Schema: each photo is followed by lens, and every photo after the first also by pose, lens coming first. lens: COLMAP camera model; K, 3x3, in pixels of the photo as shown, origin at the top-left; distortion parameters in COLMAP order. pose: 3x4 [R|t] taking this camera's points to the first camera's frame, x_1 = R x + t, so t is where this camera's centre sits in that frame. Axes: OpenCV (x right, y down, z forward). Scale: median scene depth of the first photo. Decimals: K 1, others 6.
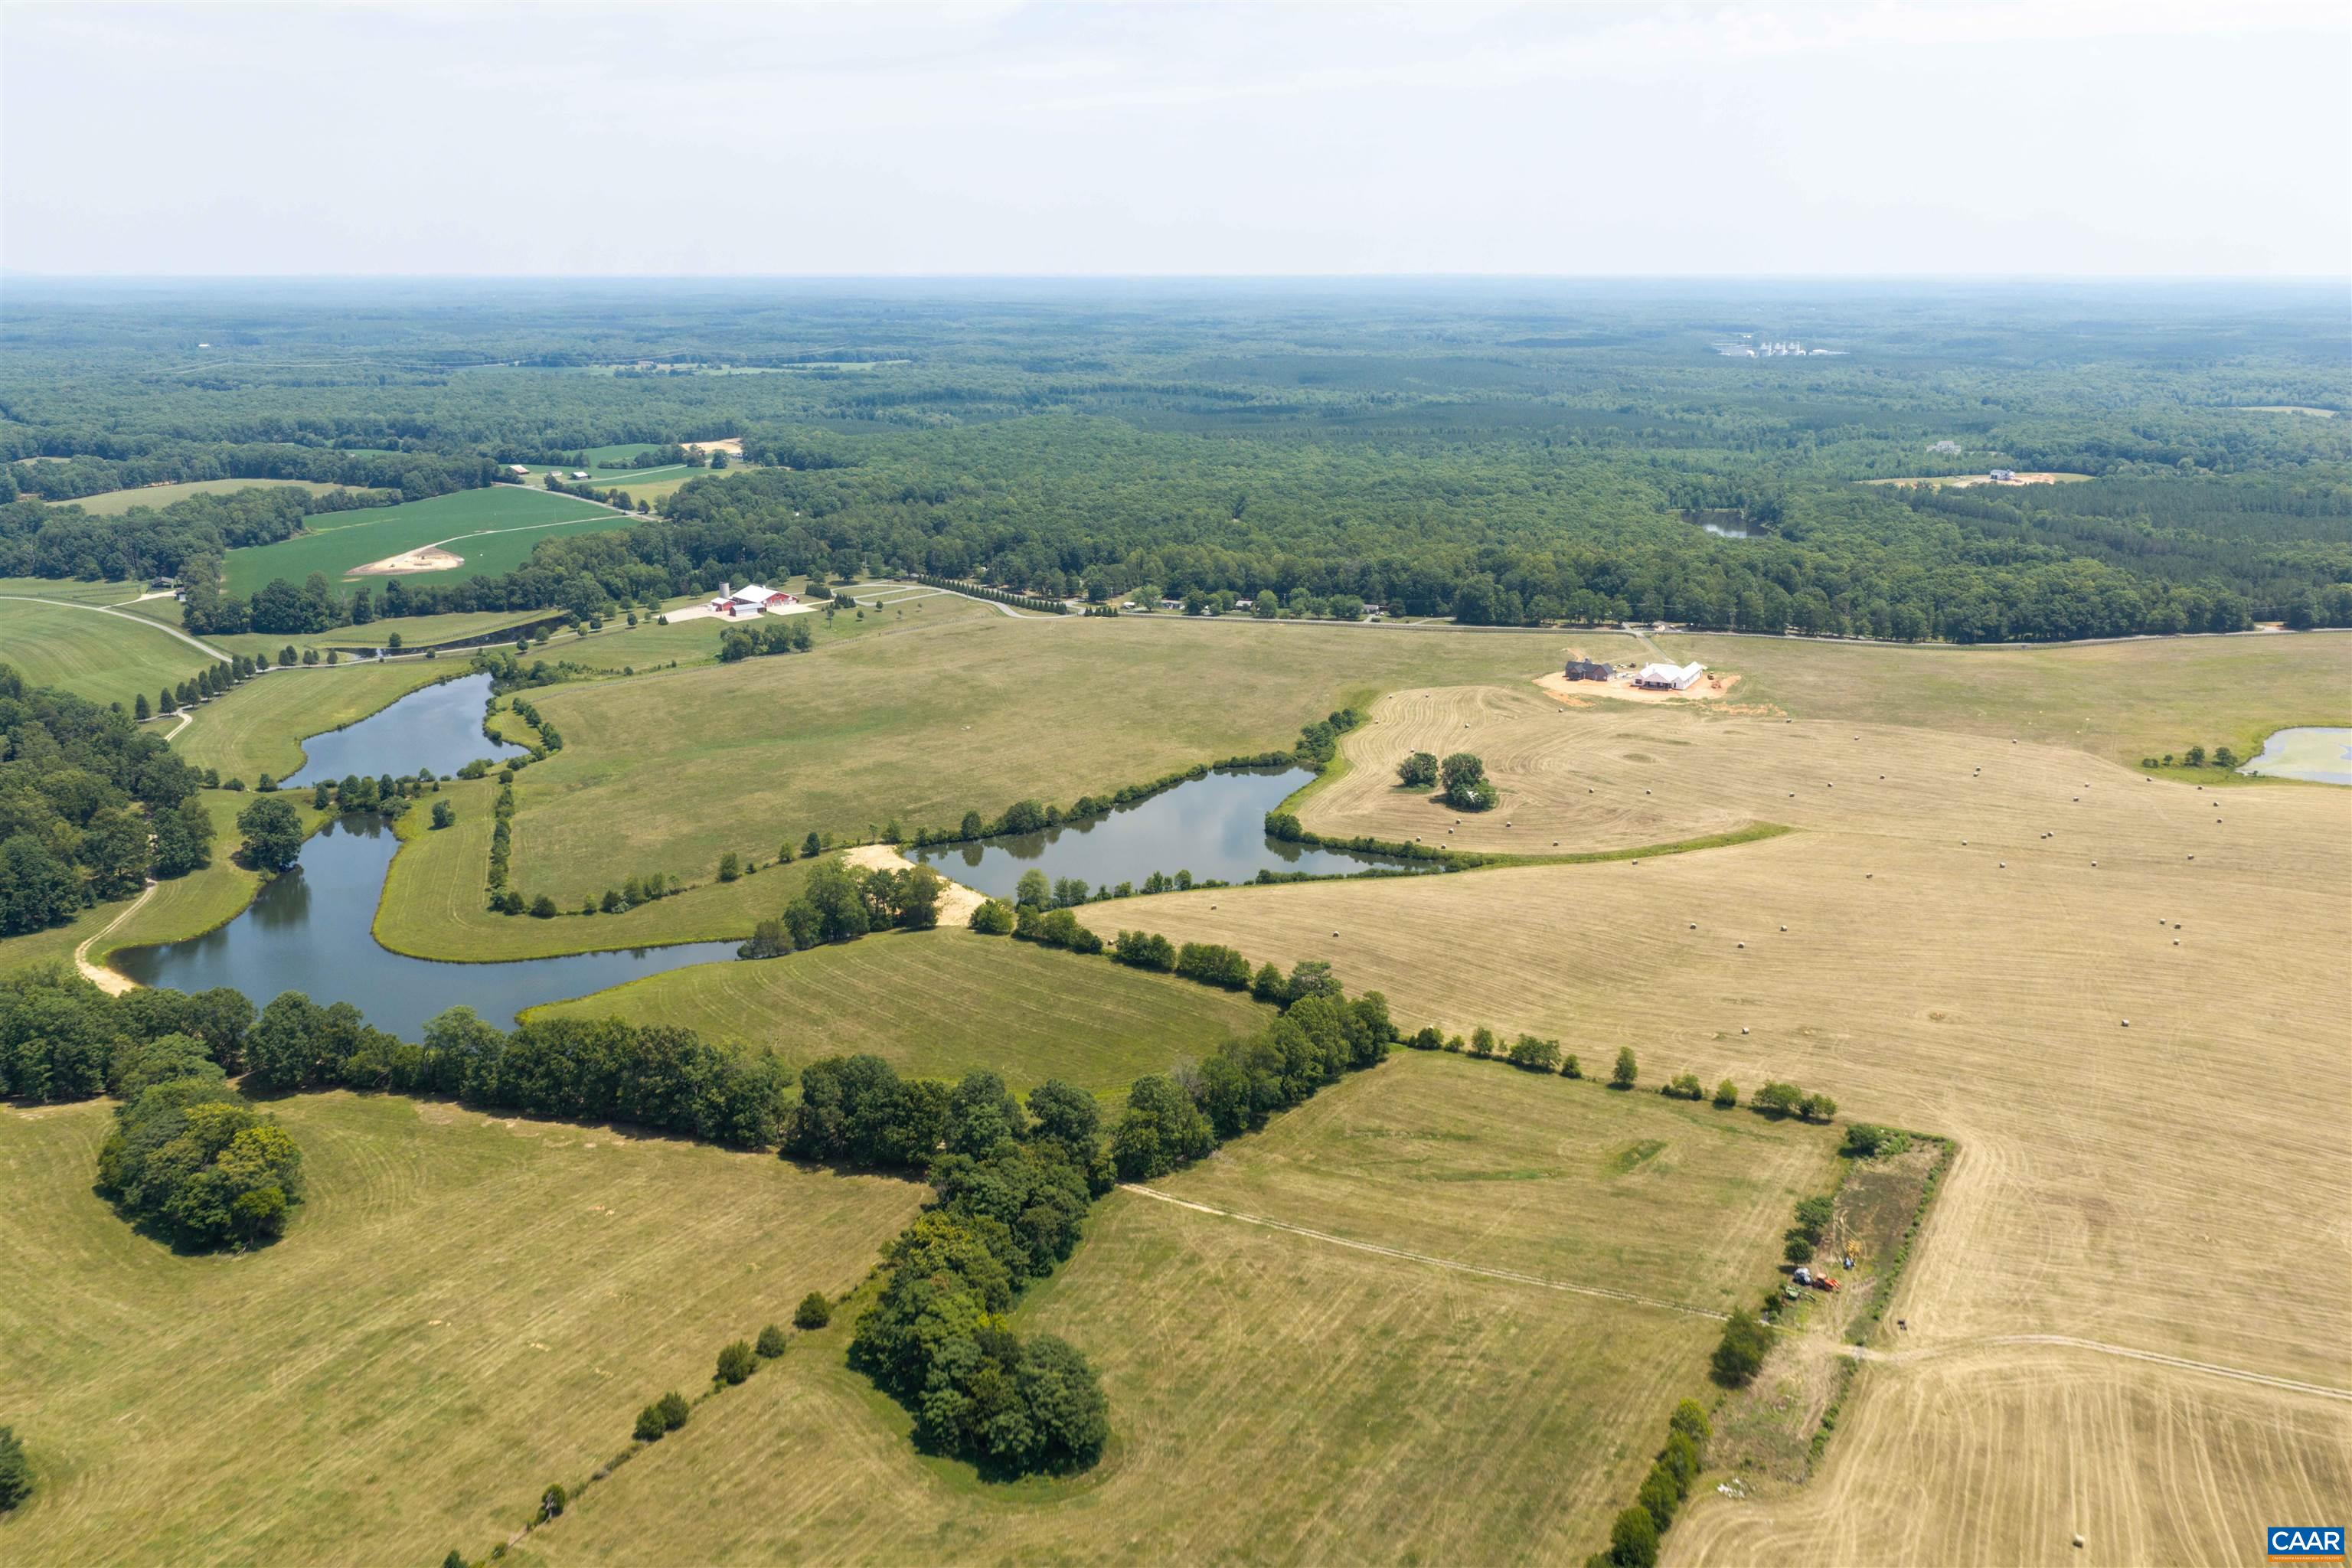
lens RADIAL K [[1943.4, 0, 1178.5], [0, 1943.4, 803.2], [0, 0, 1]] dist [0.020348, -0.035045]
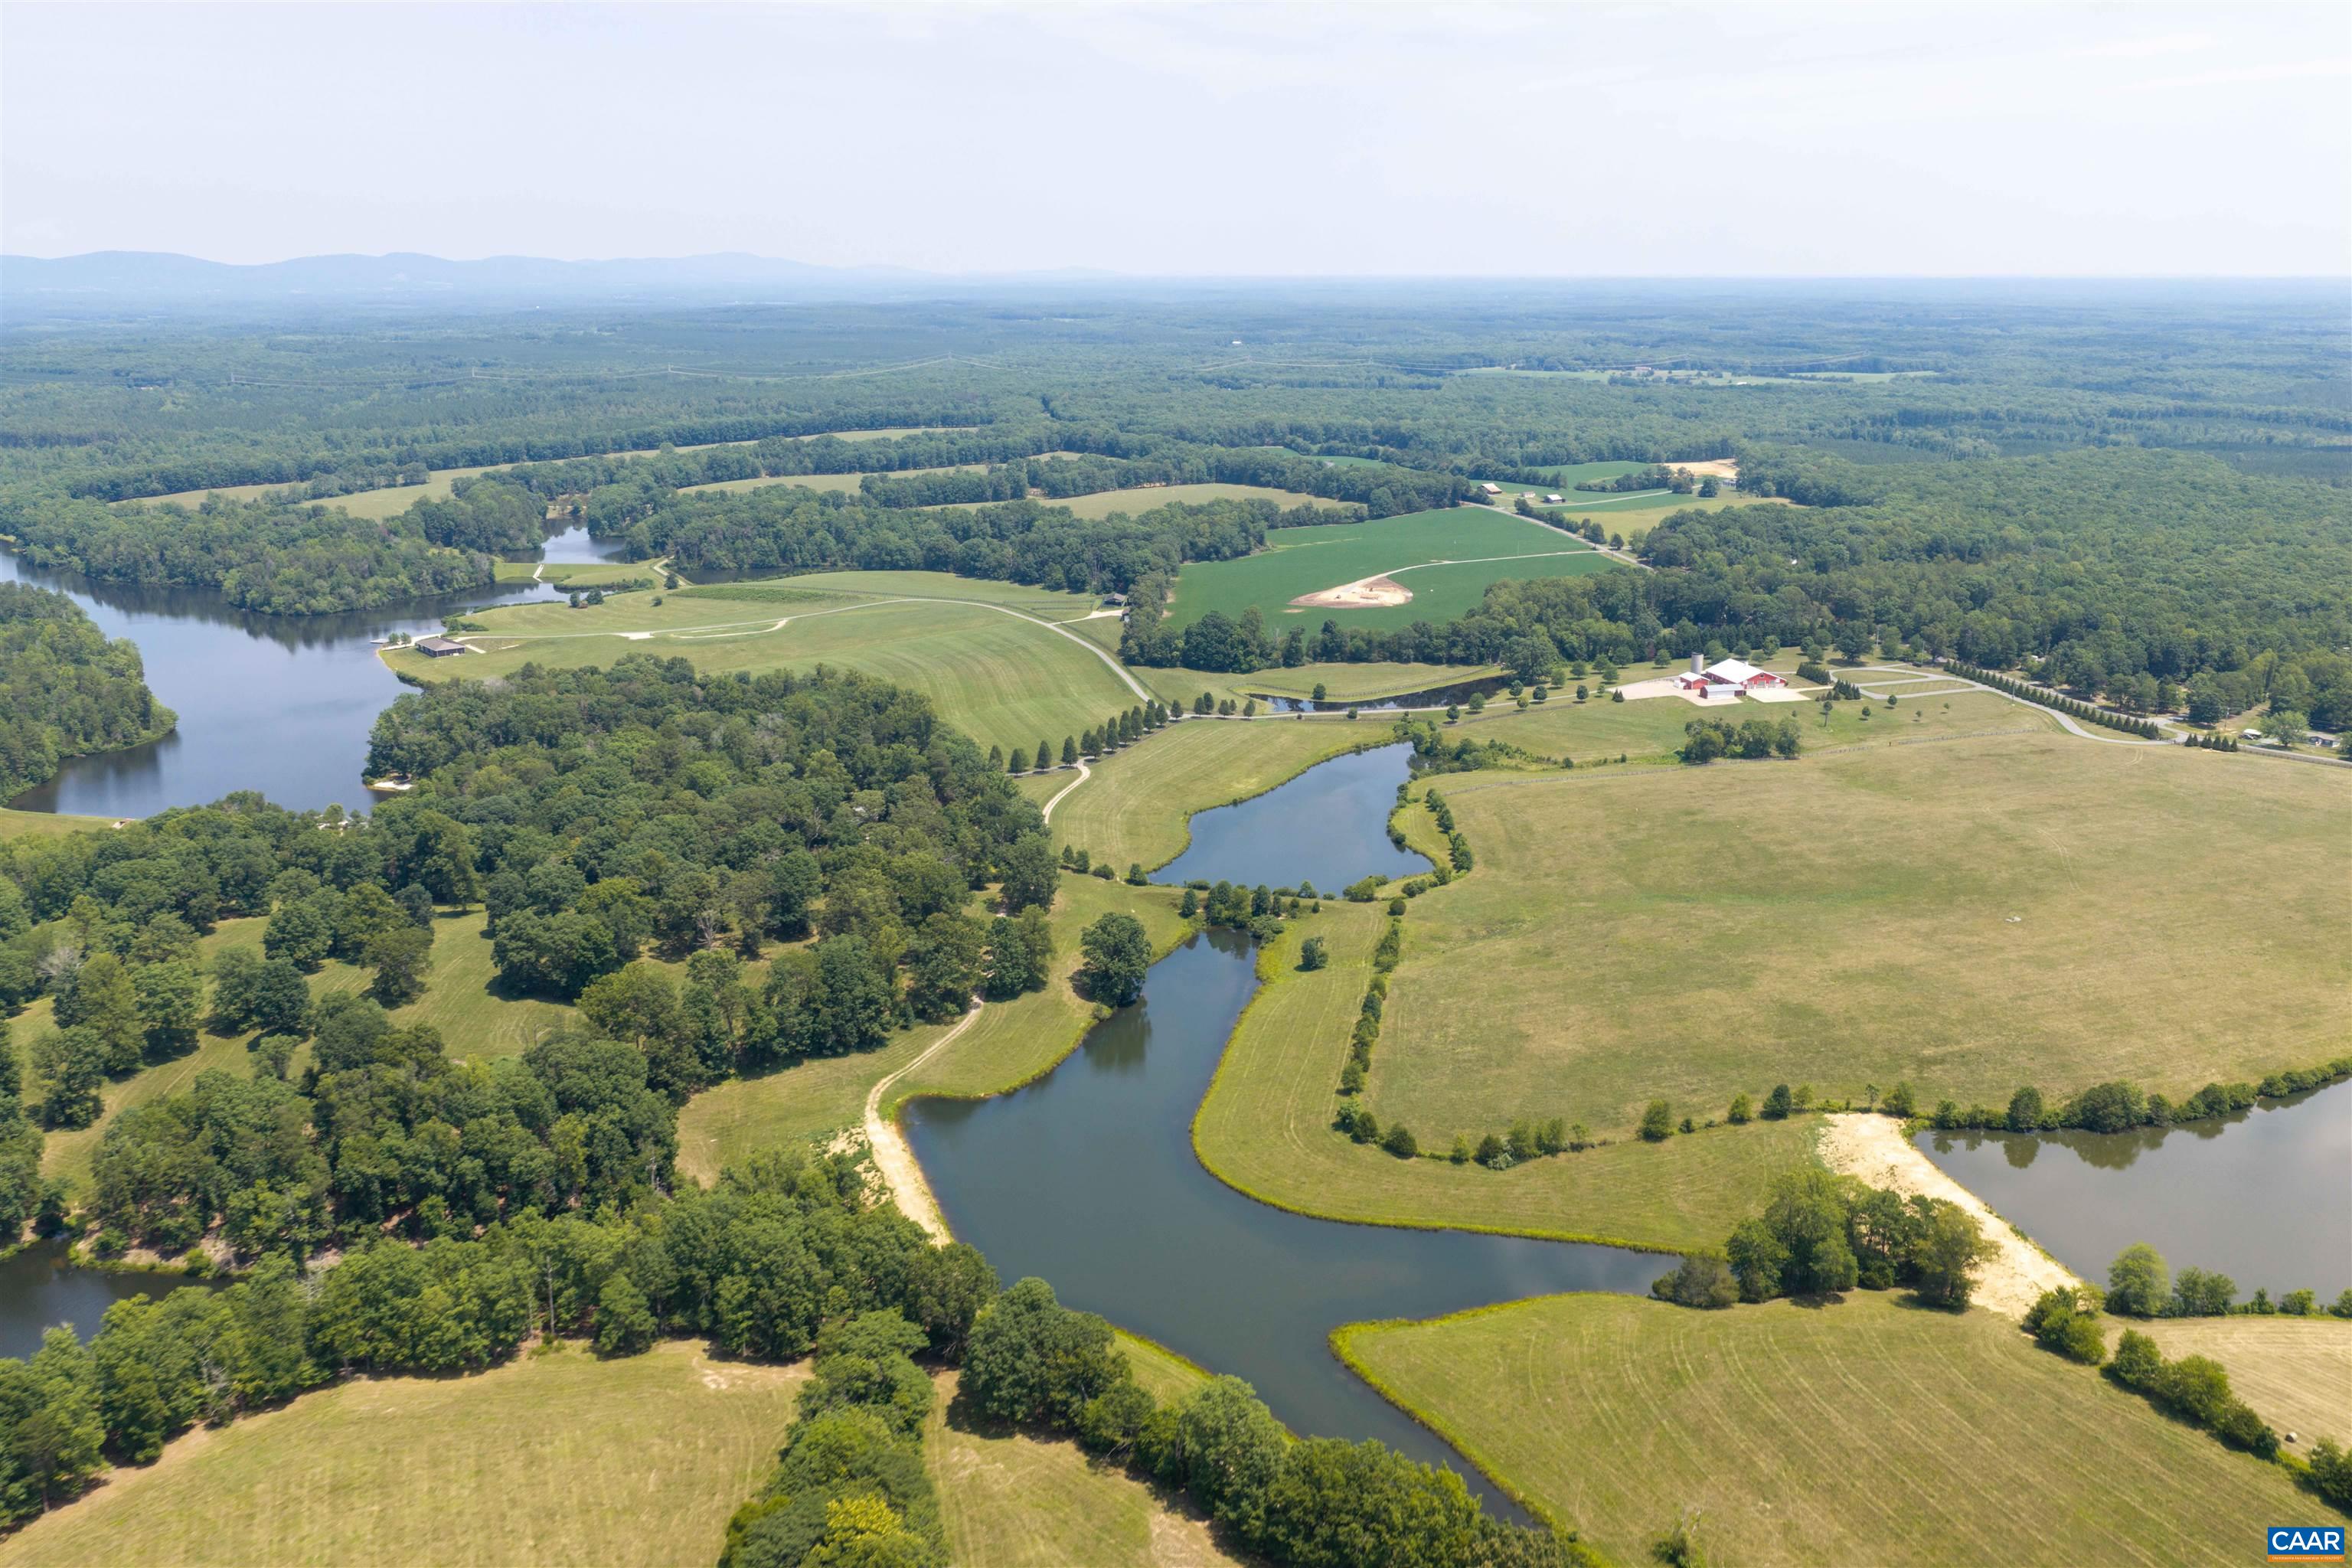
lens RADIAL K [[1943.4, 0, 1178.5], [0, 1943.4, 803.2], [0, 0, 1]] dist [0.020348, -0.035045]
pose [[0.882119, 0.124259, -0.454340, -0.050565], [-0.124328, 0.991792, 0.029860, -0.053837], [0.454321, 0.030148, 0.890328, 0.187642]]
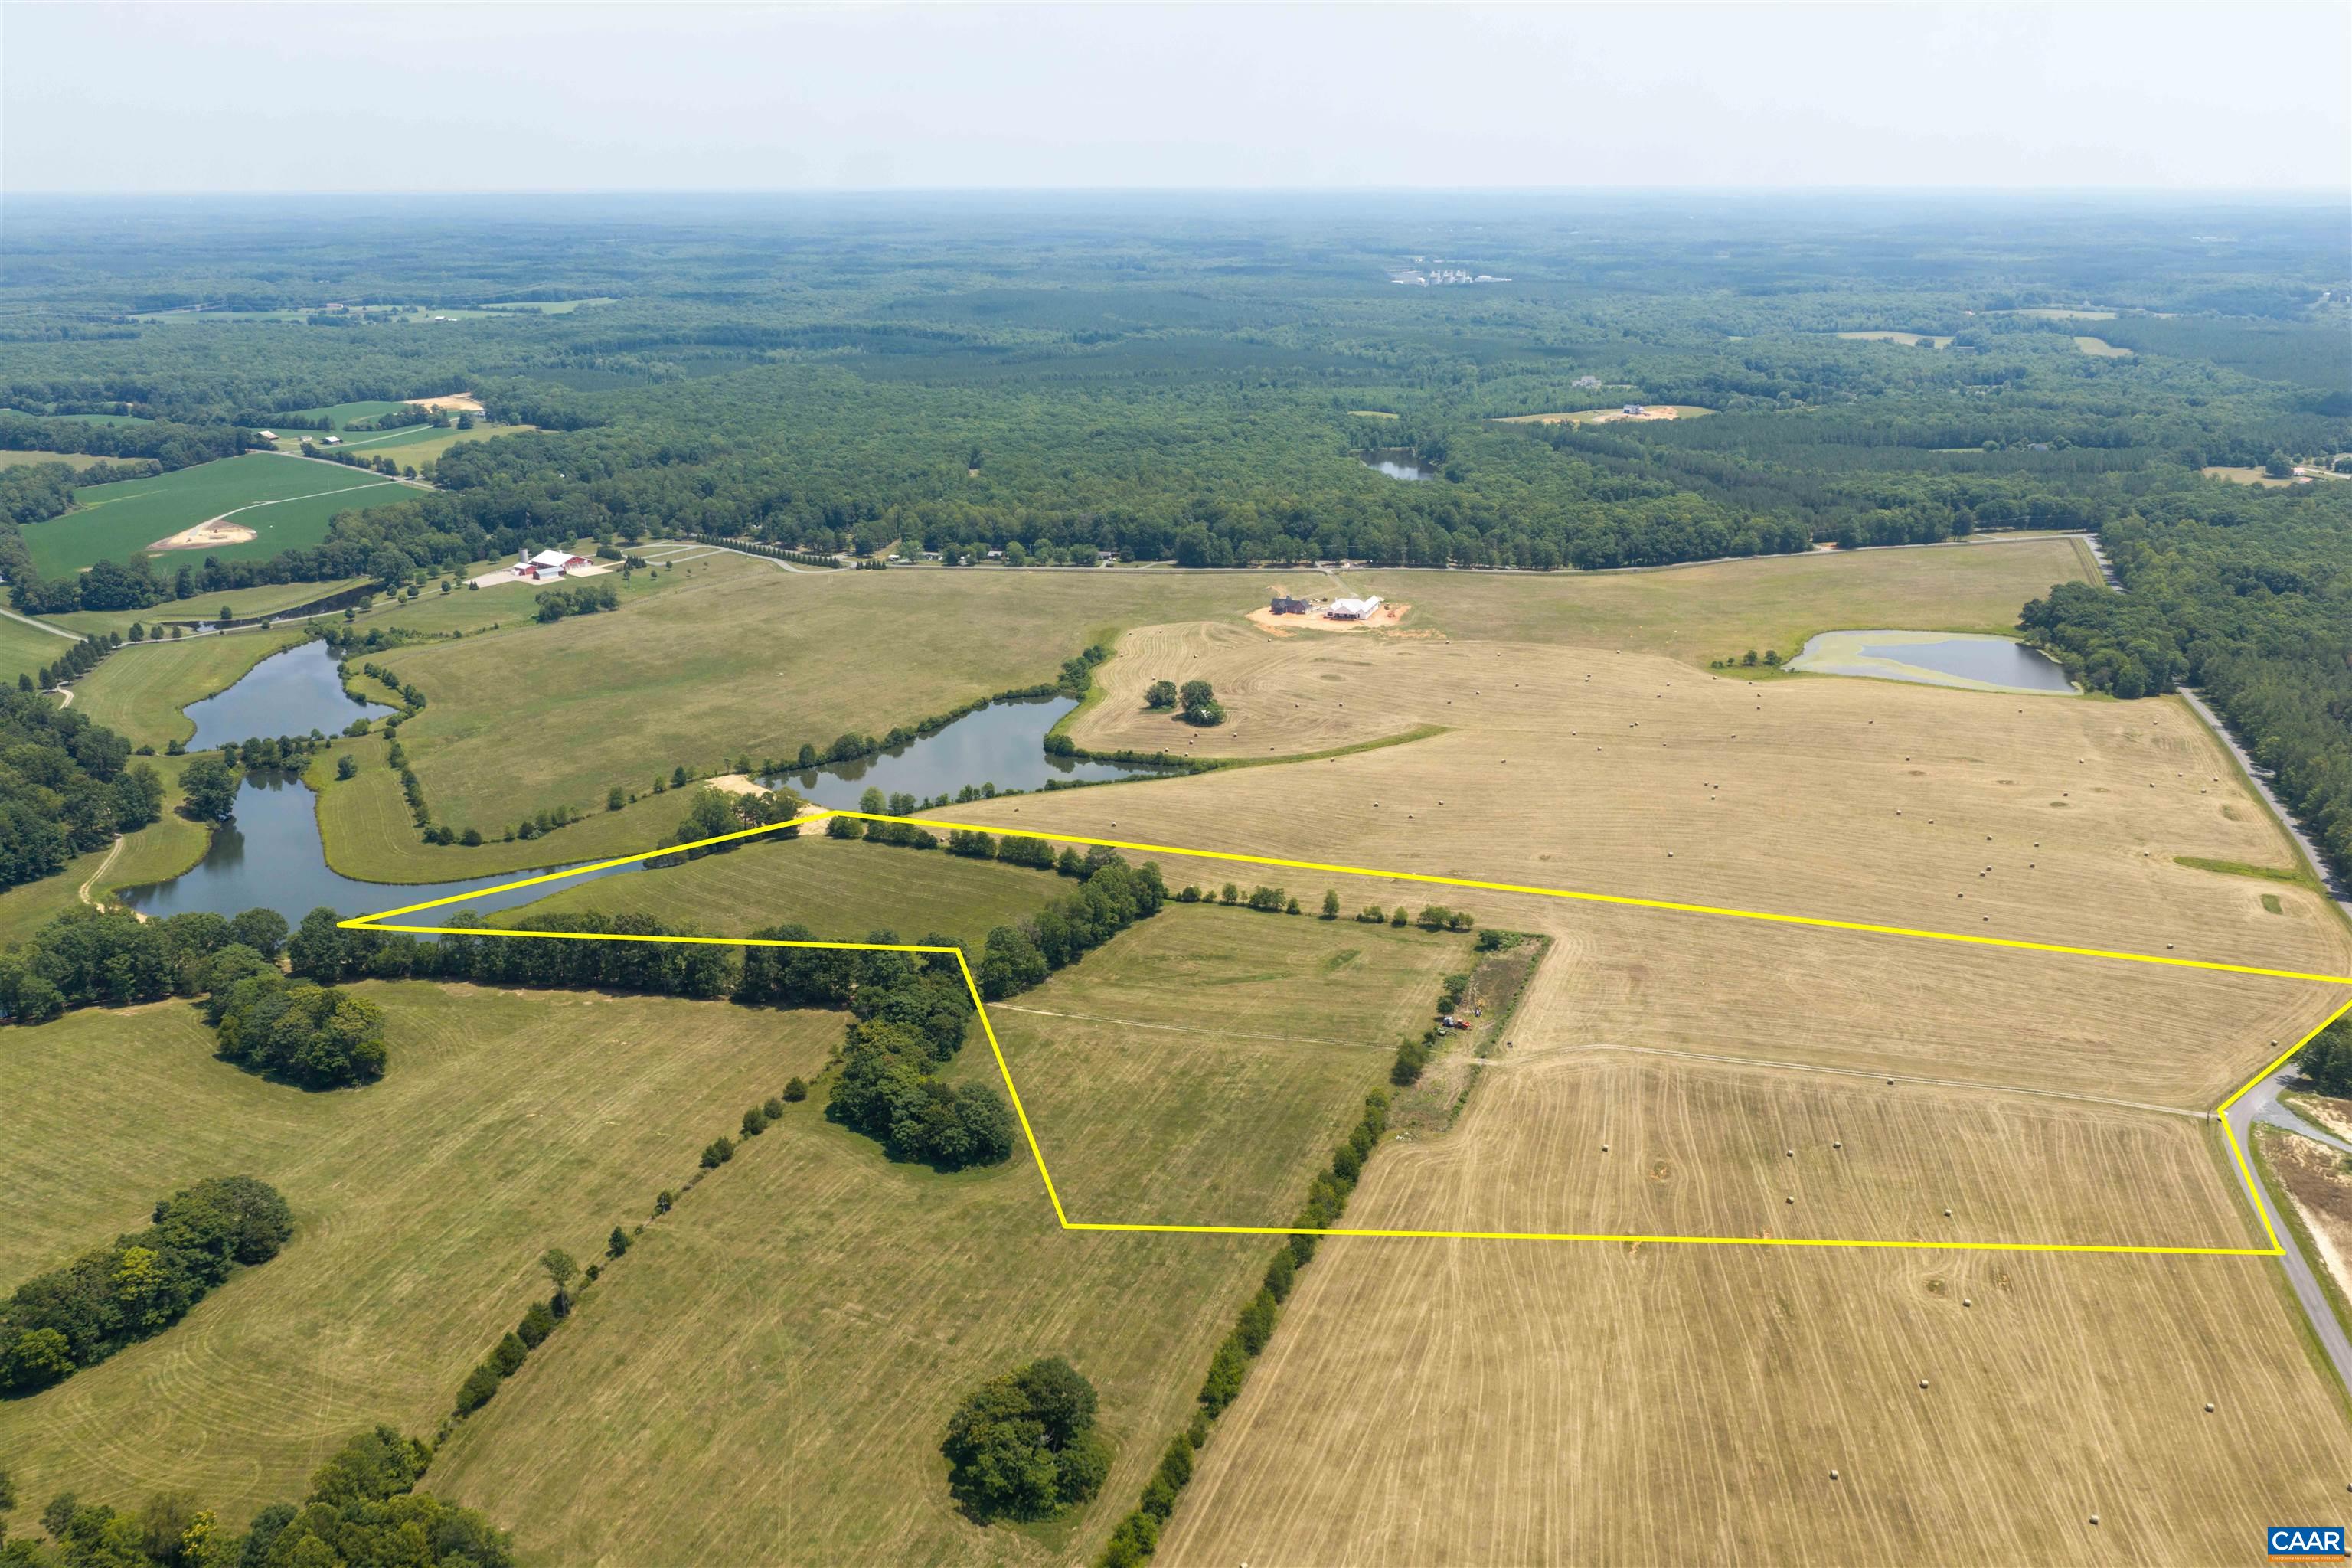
lens RADIAL K [[1943.4, 0, 1178.5], [0, 1943.4, 803.2], [0, 0, 1]] dist [0.020348, -0.035045]
pose [[0.987647, -0.050635, 0.148289, -0.040966], [0.044311, 0.997974, 0.045646, -0.003018], [-0.150300, -0.038512, 0.987890, -0.179892]]
